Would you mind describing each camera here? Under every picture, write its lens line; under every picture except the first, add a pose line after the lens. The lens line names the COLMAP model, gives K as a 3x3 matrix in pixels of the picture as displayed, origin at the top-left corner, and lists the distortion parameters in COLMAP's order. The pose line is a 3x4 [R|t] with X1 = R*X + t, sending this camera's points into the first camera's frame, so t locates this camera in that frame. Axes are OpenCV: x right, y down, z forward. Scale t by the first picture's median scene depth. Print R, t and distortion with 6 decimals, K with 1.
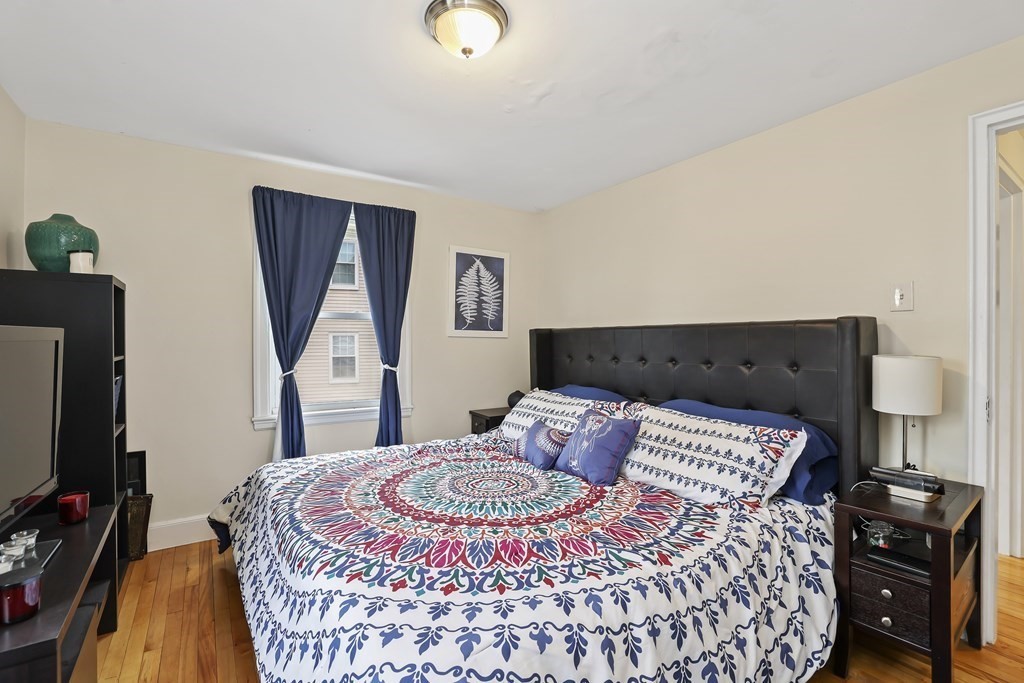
lens RADIAL K [[458.7, 0, 515.4], [0, 458.7, 344.6], [0, 0, 1]] dist [-0.015728, 0.010611]
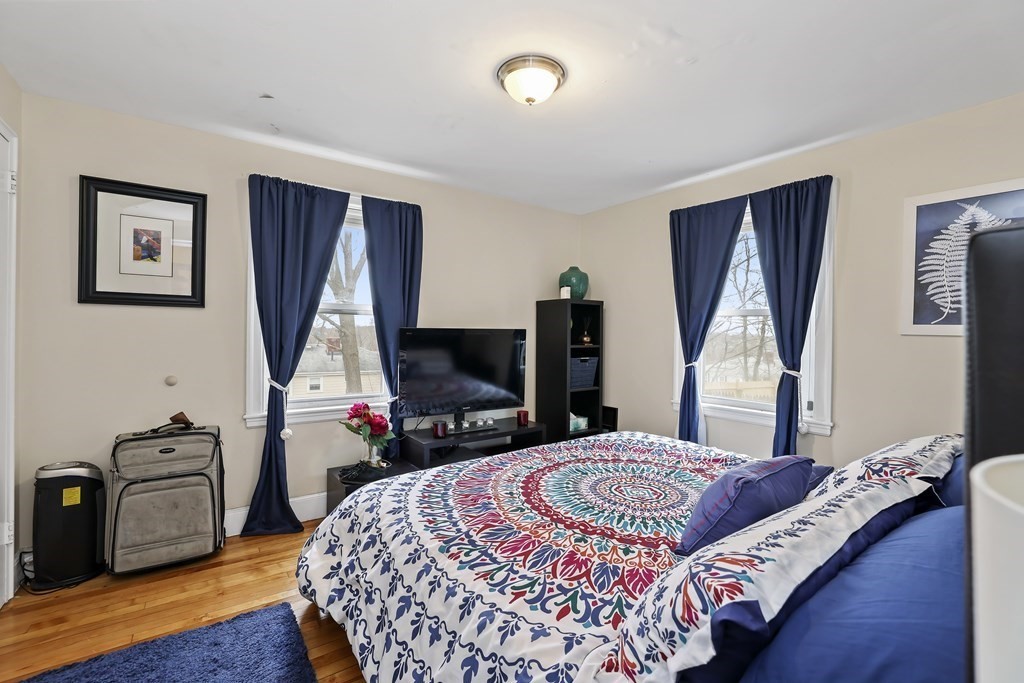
lens RADIAL K [[458.7, 0, 515.2], [0, 458.7, 333.2], [0, 0, 1]] dist [-0.015728, 0.010611]
pose [[0.029605, 0.000456, -0.999562, 1.066904], [-0.026028, 0.999661, -0.000315, -0.012372], [0.999223, 0.026026, 0.029607, 0.886130]]
